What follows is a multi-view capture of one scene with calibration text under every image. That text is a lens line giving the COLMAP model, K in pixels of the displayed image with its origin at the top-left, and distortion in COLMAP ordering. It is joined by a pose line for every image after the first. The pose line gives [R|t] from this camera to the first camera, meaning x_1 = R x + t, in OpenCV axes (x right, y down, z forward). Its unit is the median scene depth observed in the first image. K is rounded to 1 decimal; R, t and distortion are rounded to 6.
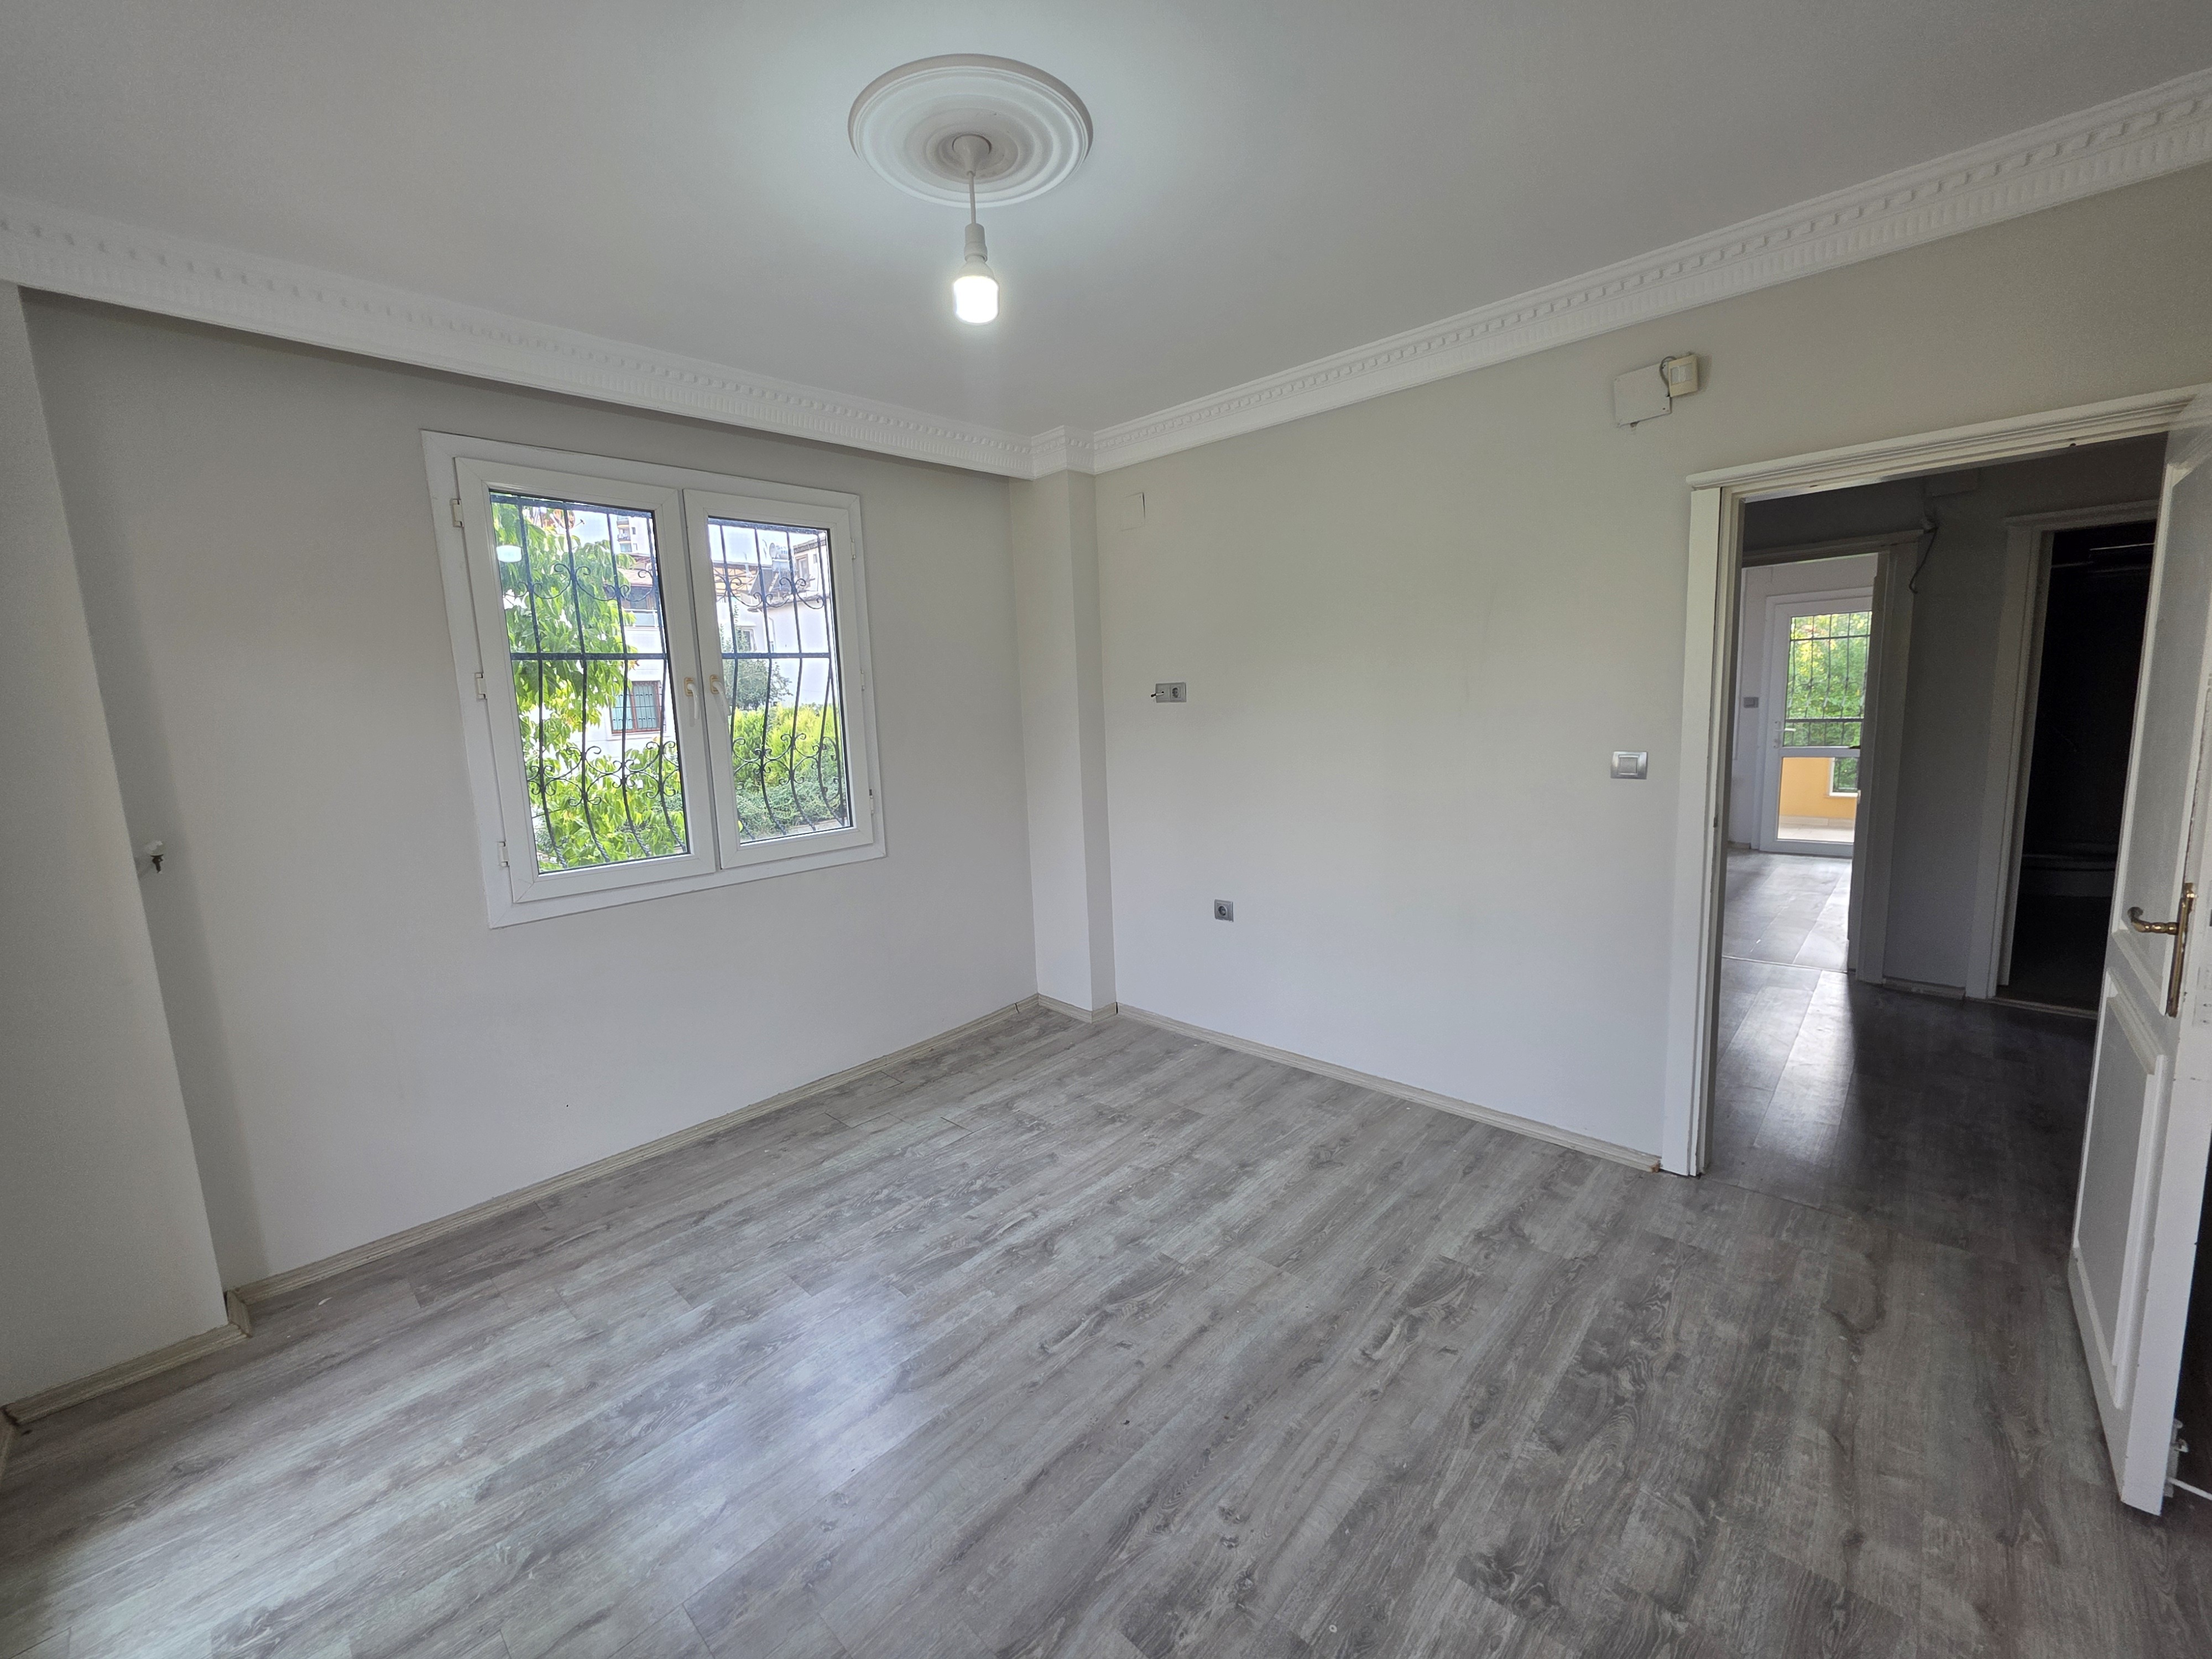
lens RADIAL K [[890.6, 0, 1092.5], [0, 890.6, 820.1], [0, 0, 1]] dist [0.003556, -0.000354]
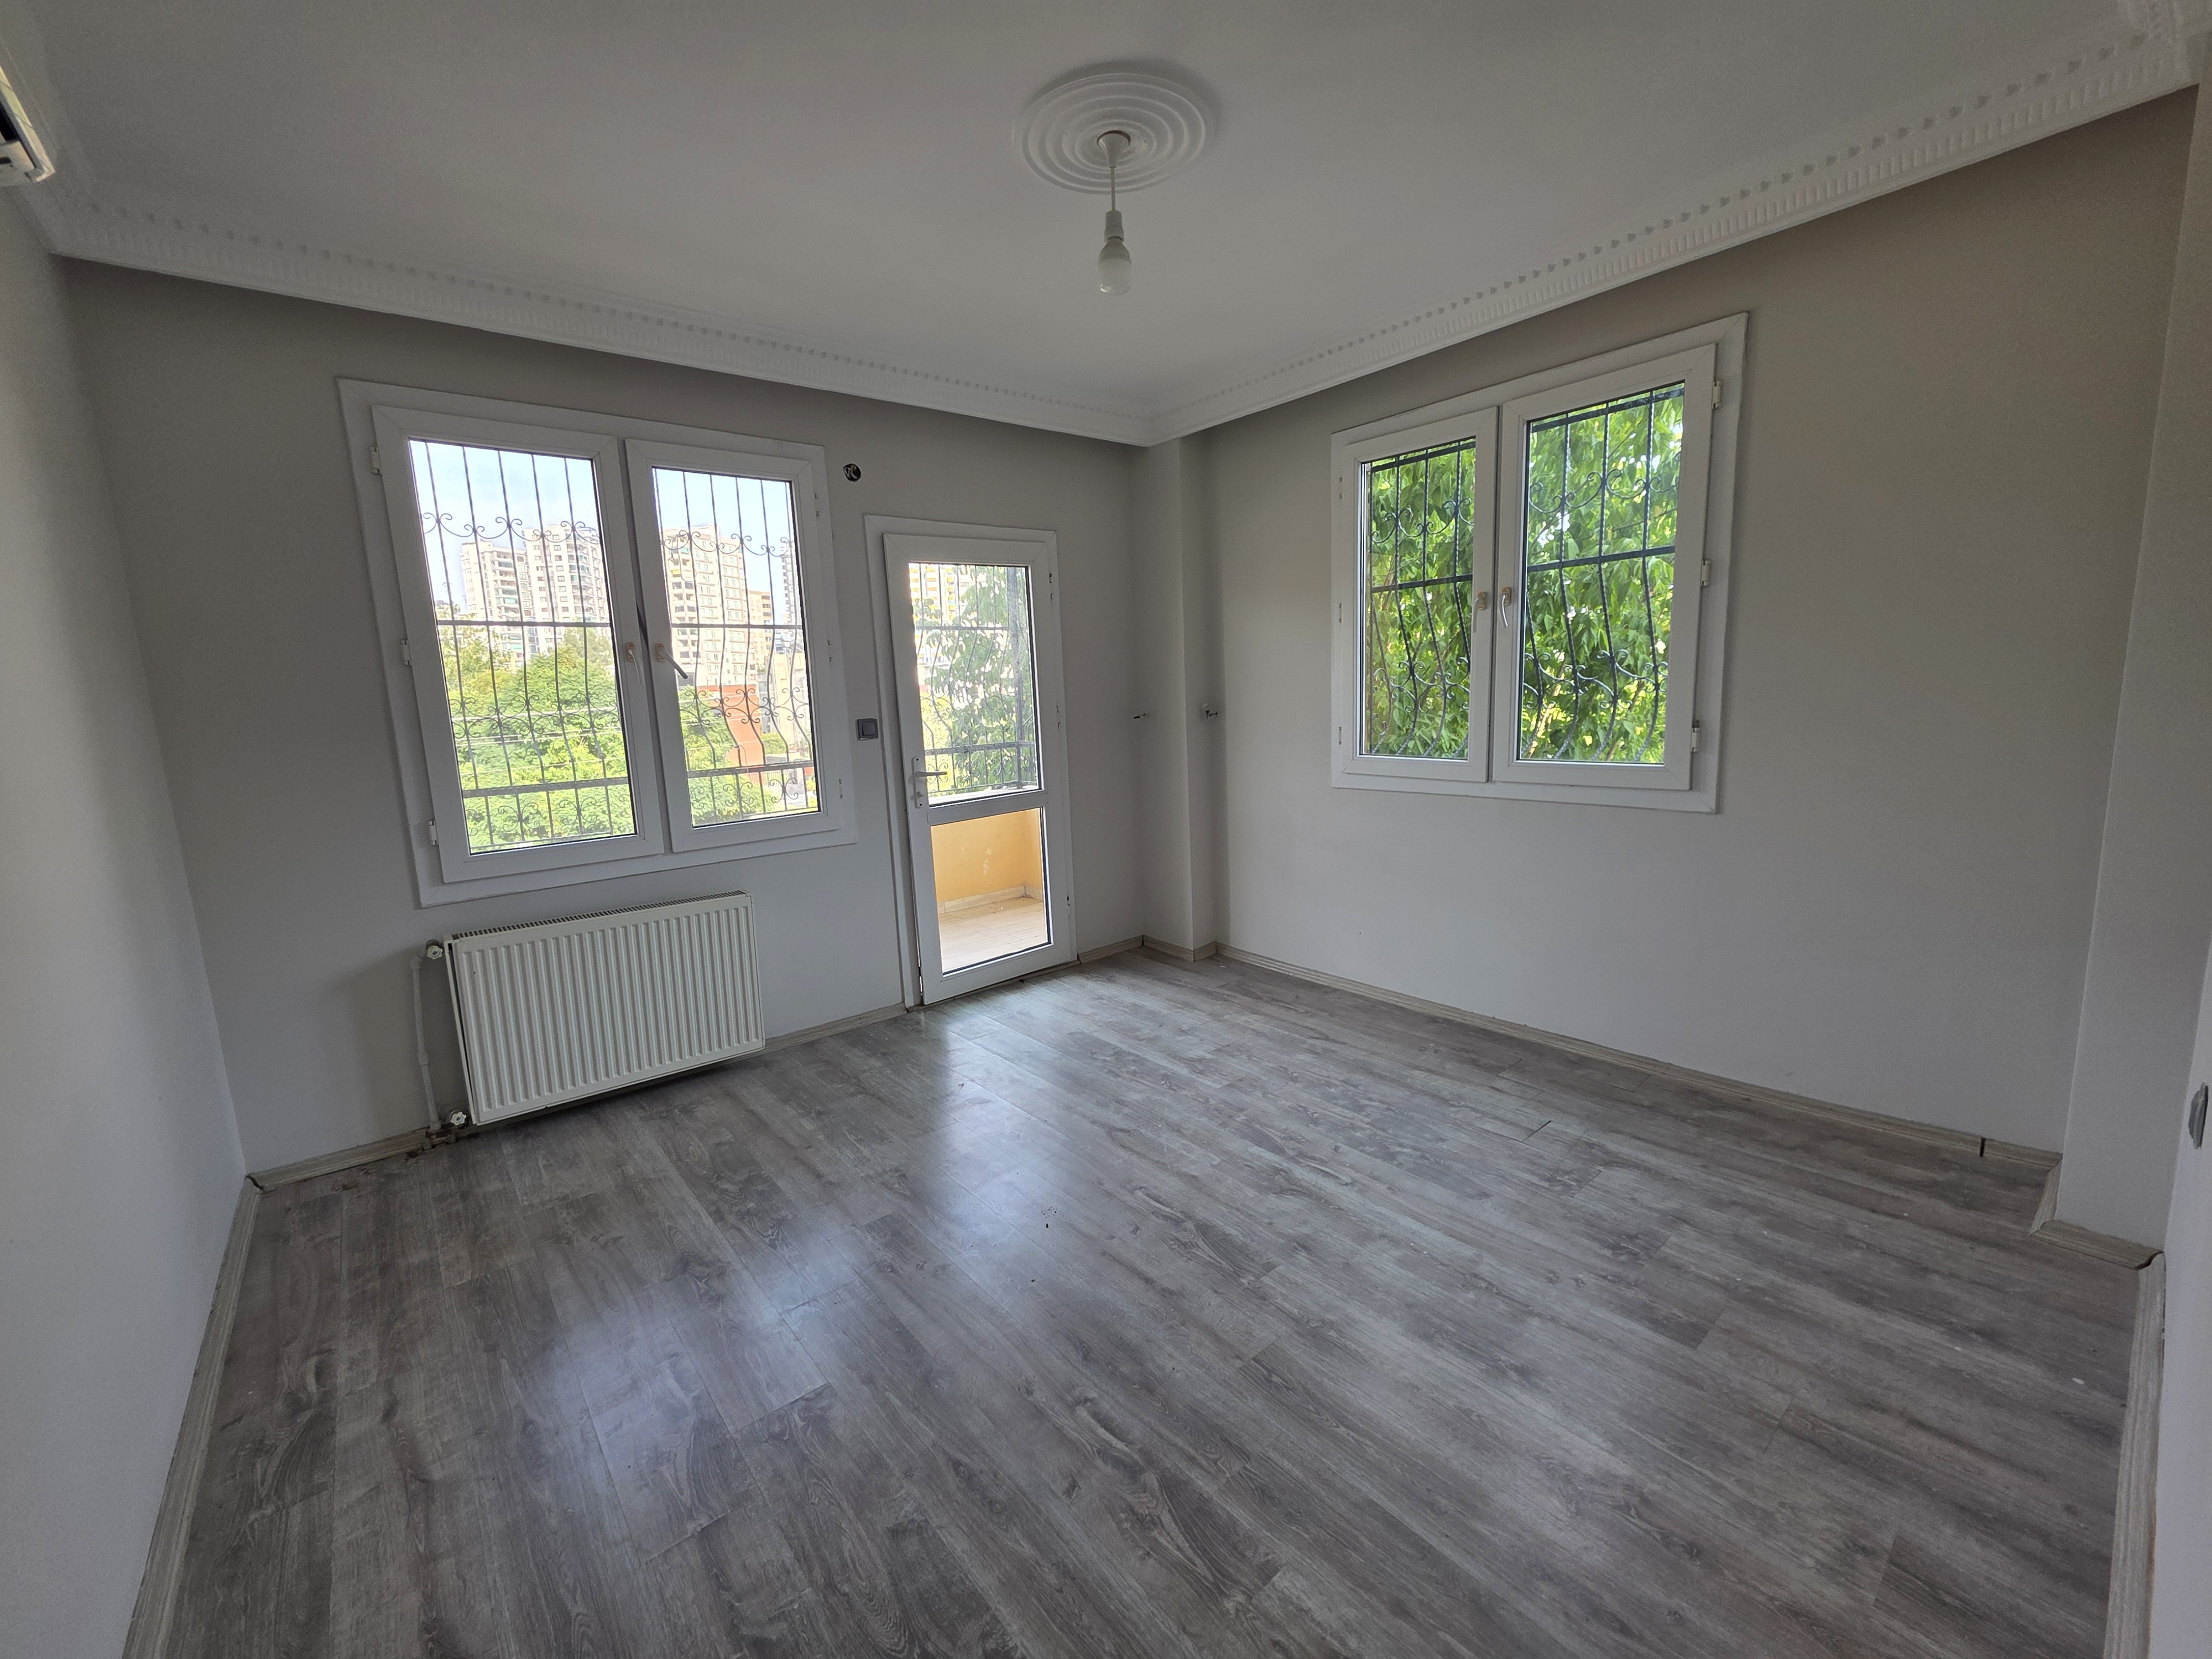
lens RADIAL K [[890.6, 0, 1092.5], [0, 890.6, 820.1], [0, 0, 1]] dist [0.003556, -0.000354]
pose [[-0.113132, 0.190276, -0.975190, 0.829072], [-0.090308, 0.975460, 0.200806, -0.084197], [0.989467, 0.110785, -0.093172, 0.832514]]
